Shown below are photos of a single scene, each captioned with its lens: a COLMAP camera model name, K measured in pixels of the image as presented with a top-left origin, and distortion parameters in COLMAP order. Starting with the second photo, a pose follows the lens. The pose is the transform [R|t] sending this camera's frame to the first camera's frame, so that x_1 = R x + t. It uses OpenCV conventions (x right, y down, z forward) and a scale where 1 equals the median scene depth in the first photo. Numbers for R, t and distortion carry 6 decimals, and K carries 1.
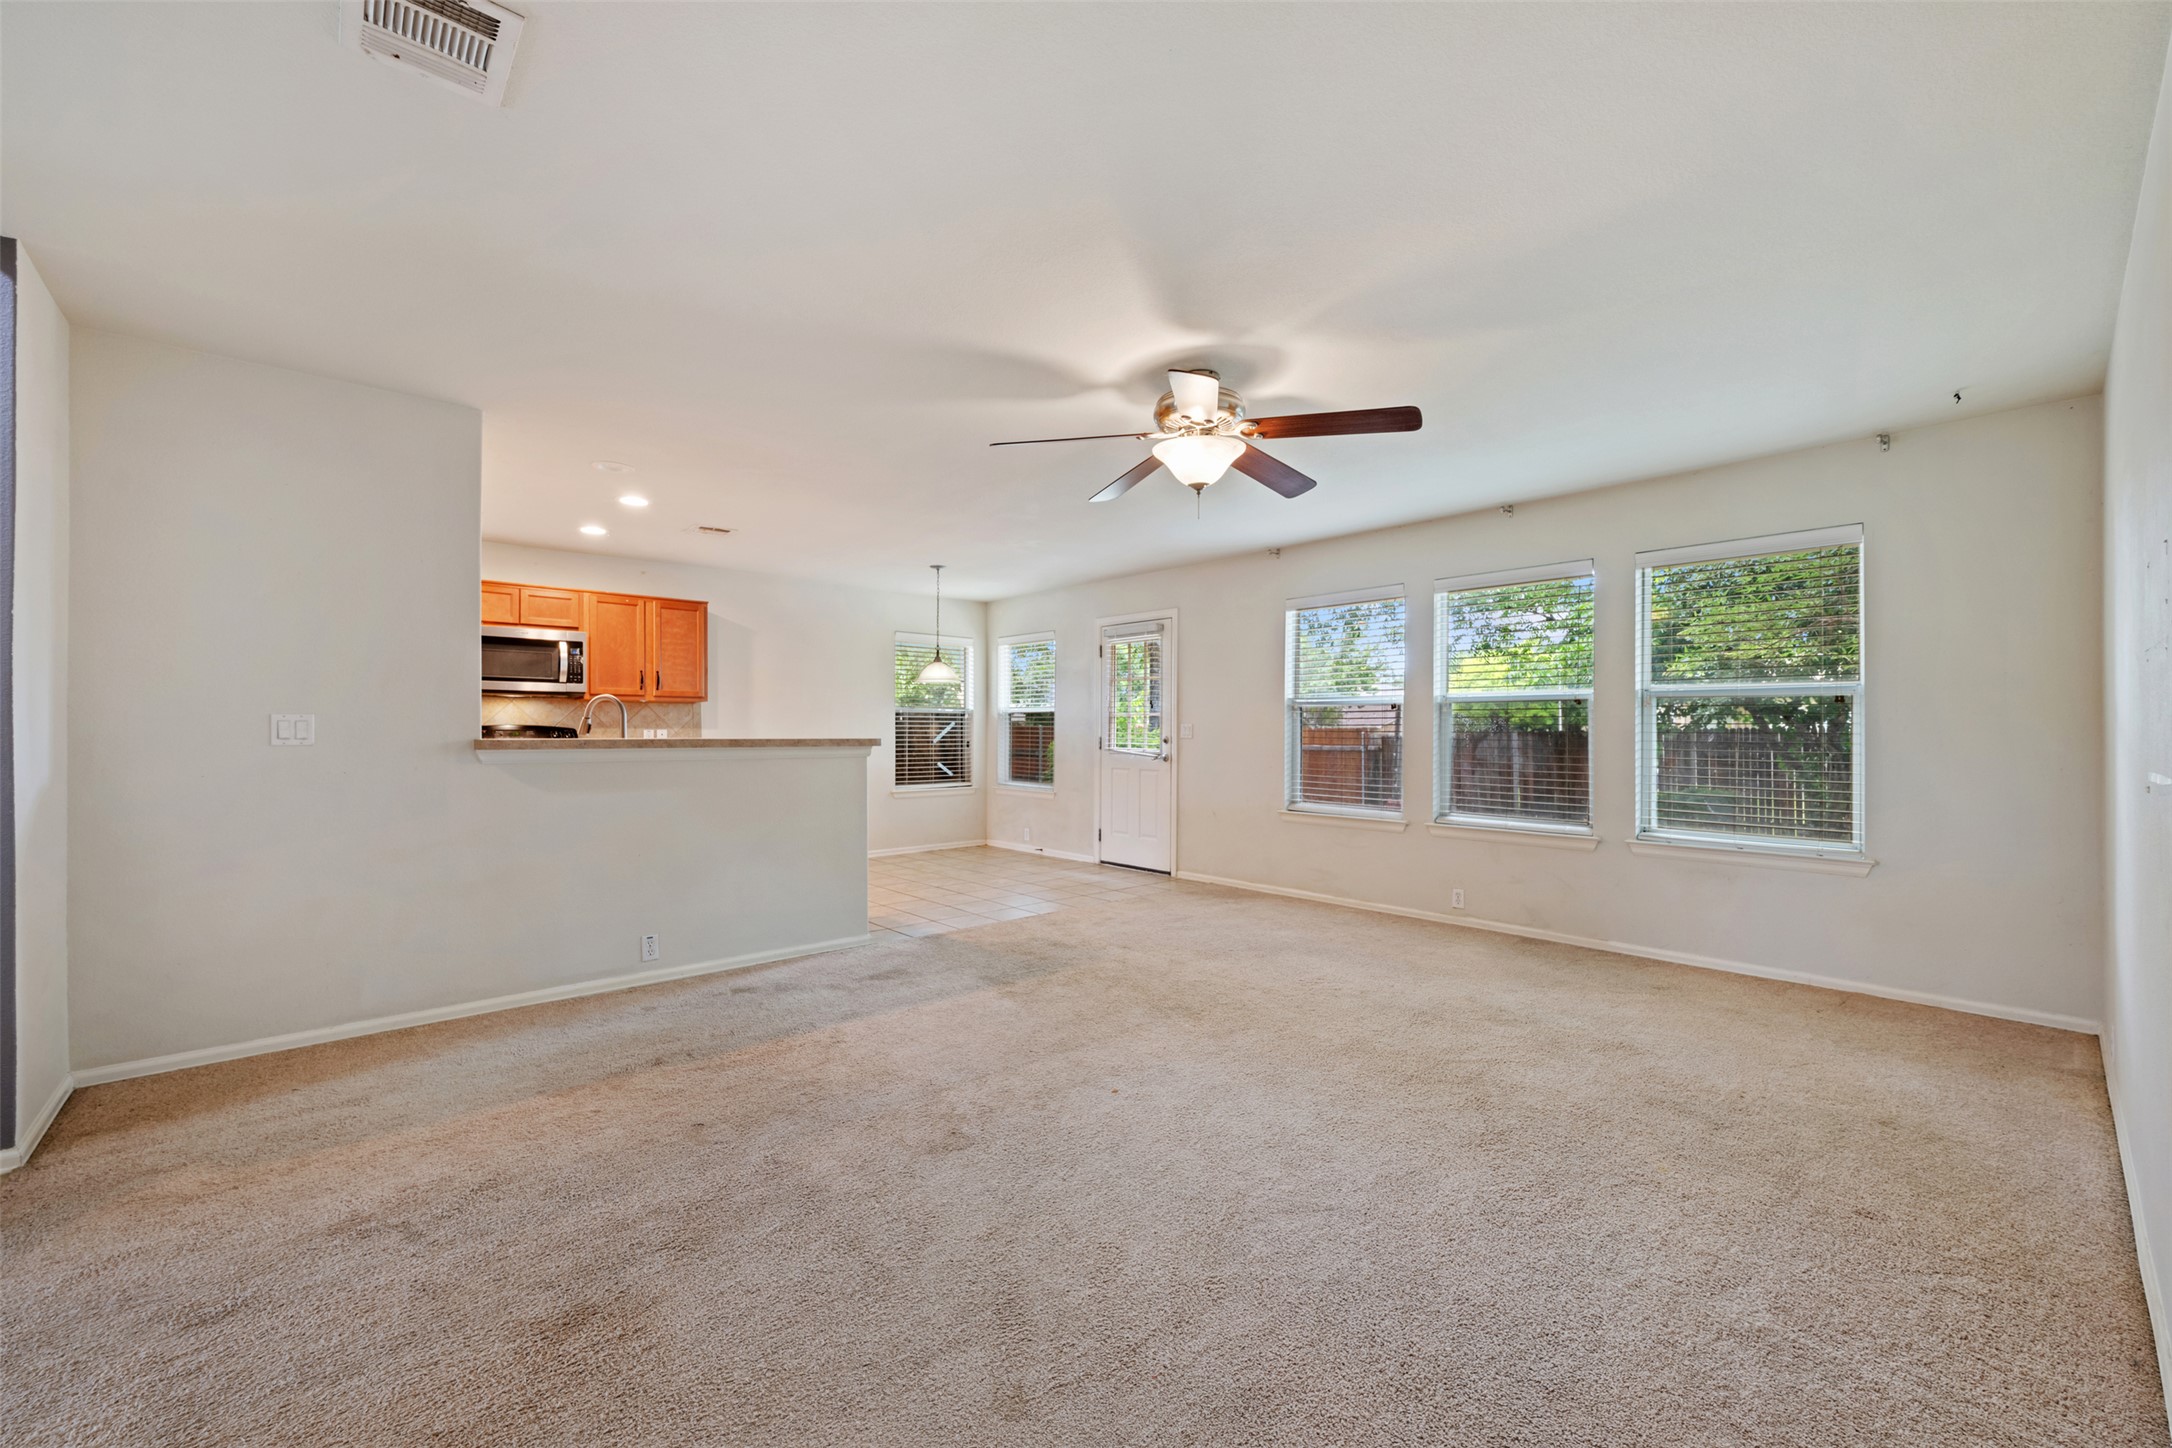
lens RADIAL K [[848.1, 0, 1081.8], [0, 848.1, 725.2], [0, 0, 1]] dist [-0.009091, 0.000097]
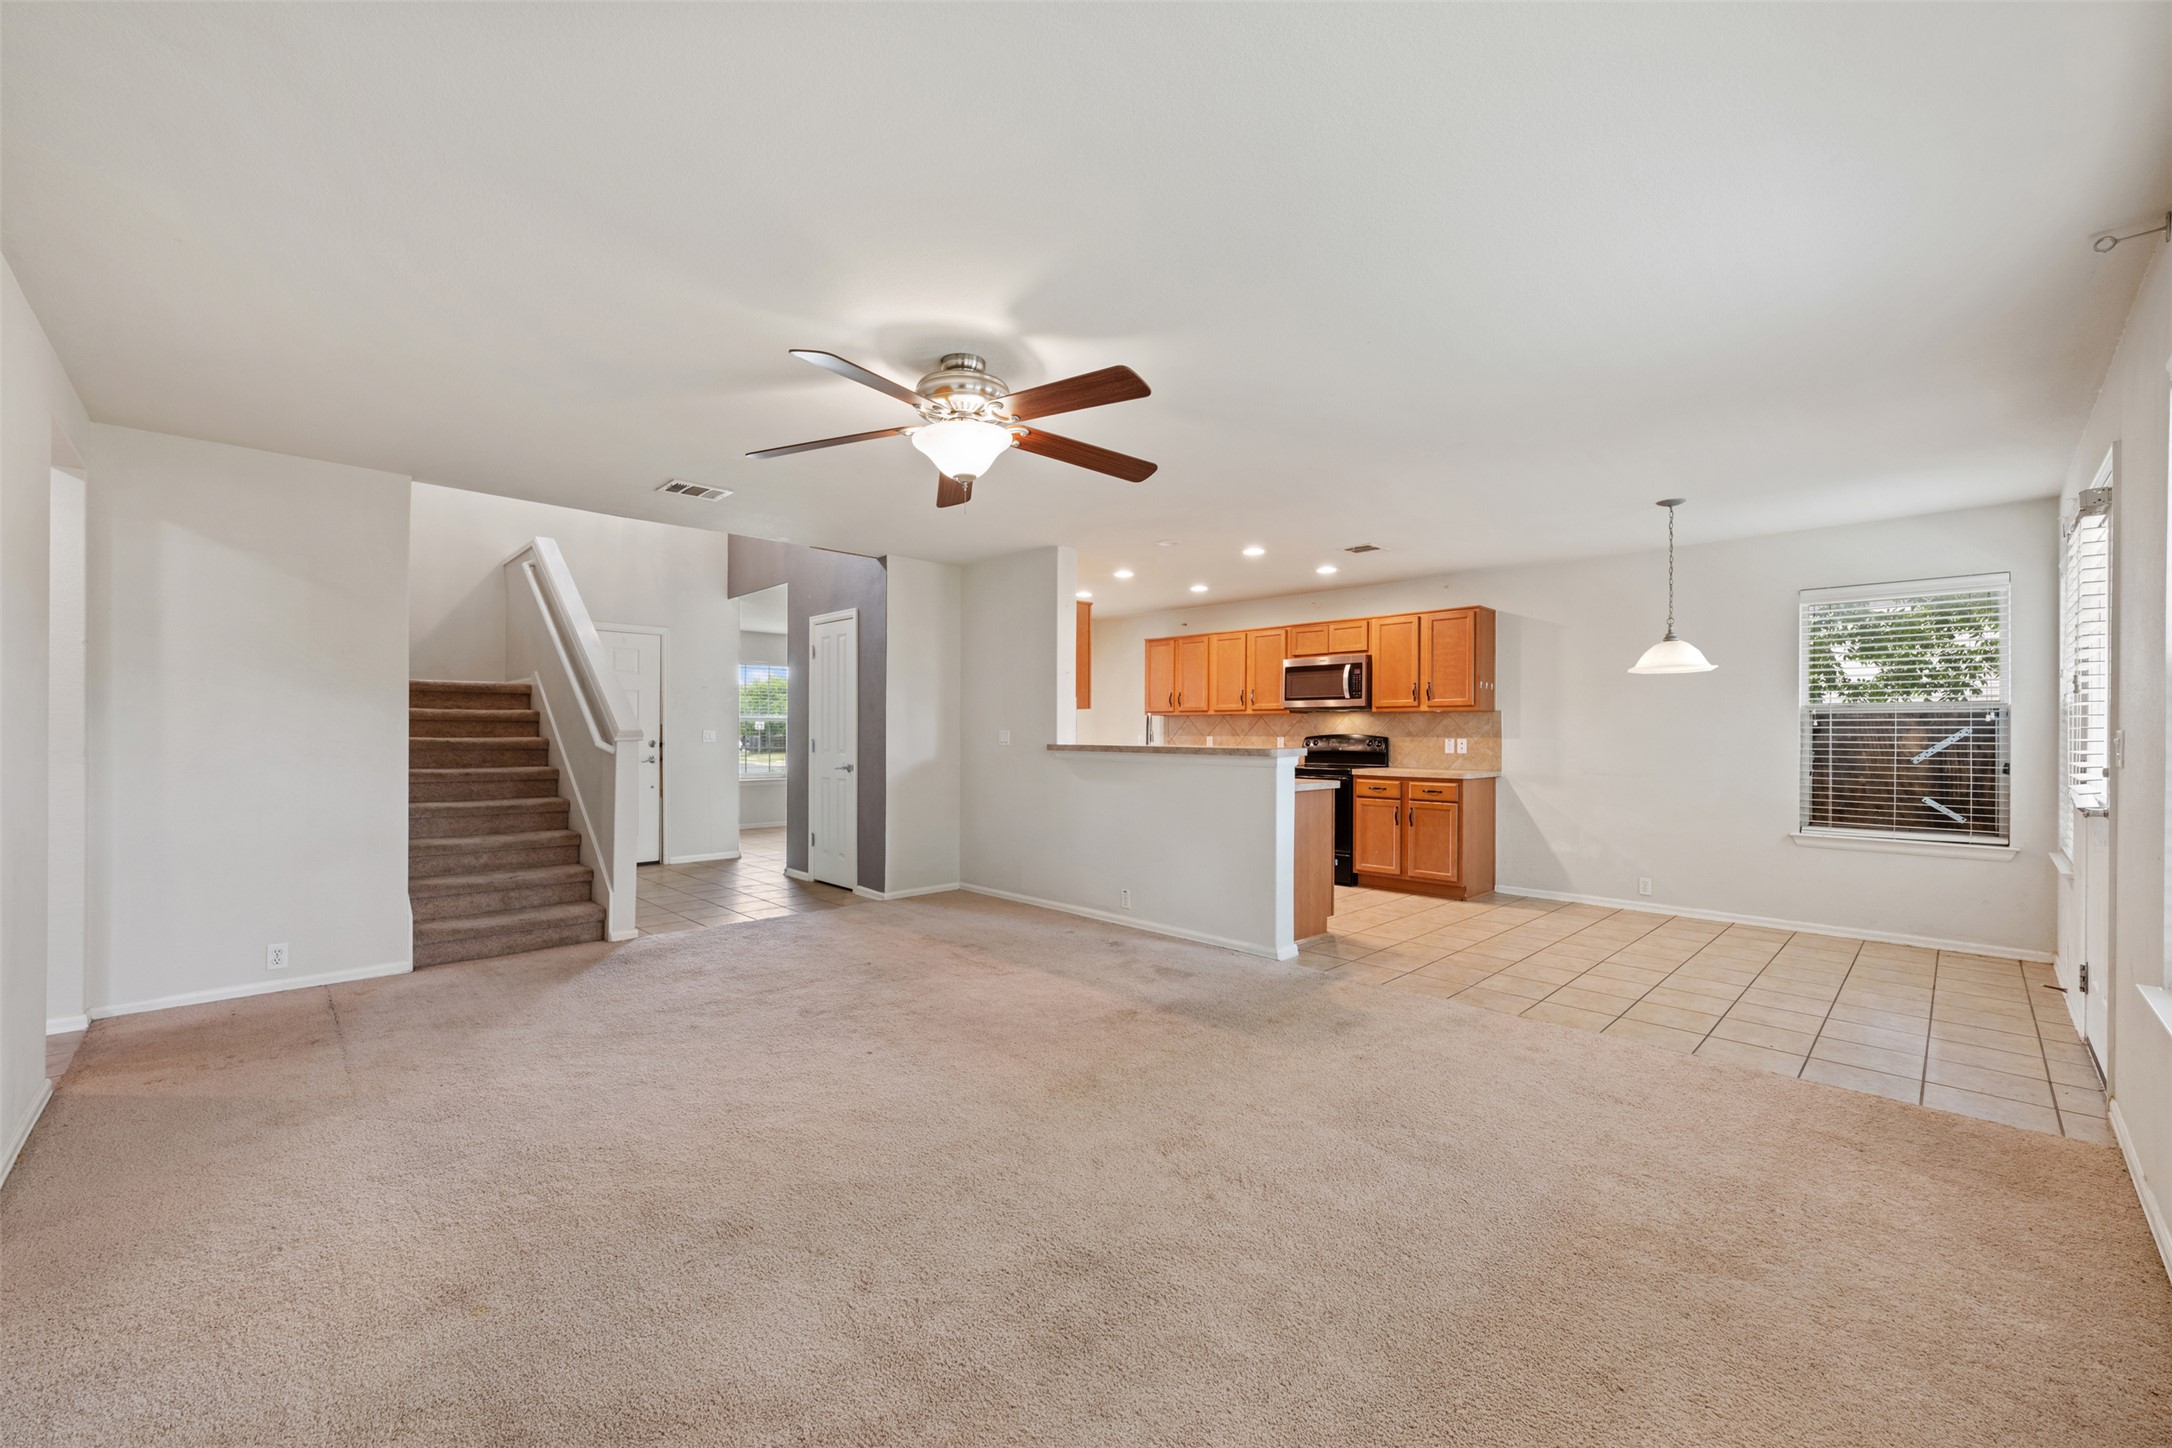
lens RADIAL K [[848.1, 0, 1080.7], [0, 848.1, 727.0], [0, 0, 1]] dist [-0.009091, 0.000097]
pose [[0.044930, -0.008481, -0.998954, 0.564665], [0.002550, 0.999962, -0.008375, -0.001750], [0.998987, -0.002171, 0.044950, 0.574676]]
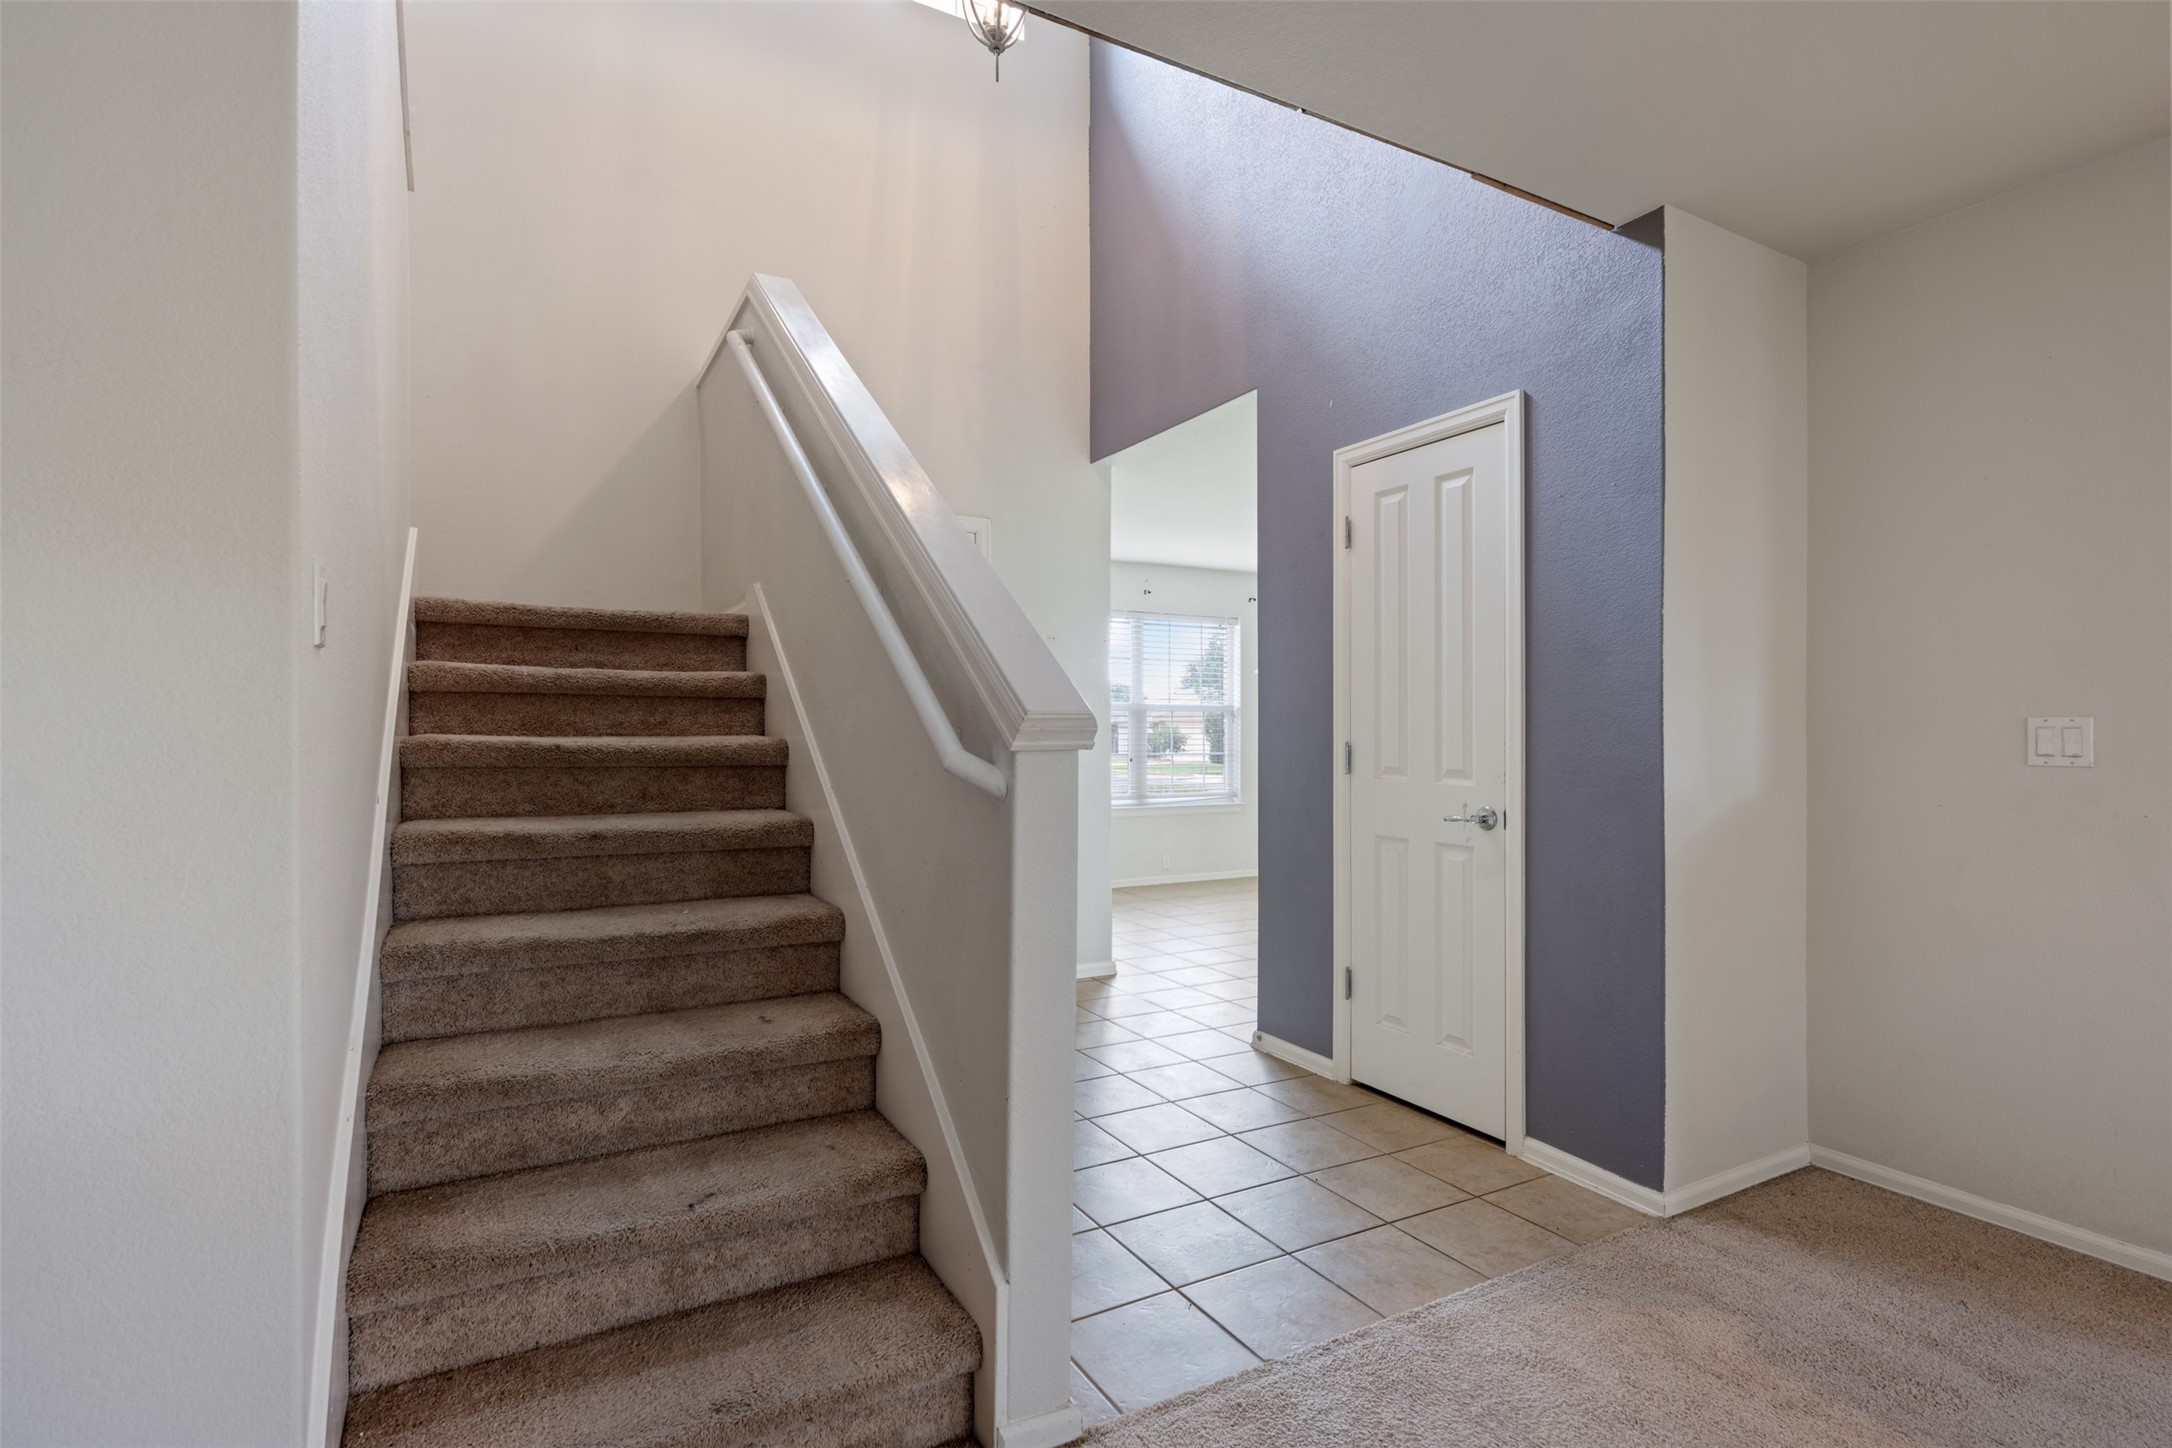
lens RADIAL K [[1052.9, 0, 1081.7], [0, 1052.9, 729.6], [0, 0, 1]] dist [-0.002347, 0.000807]
pose [[-0.220545, -0.001810, -0.975375, -0.002141], [0.001634, 0.999996, -0.002225, -0.001528], [0.975375, -0.002084, -0.220542, 0.239762]]
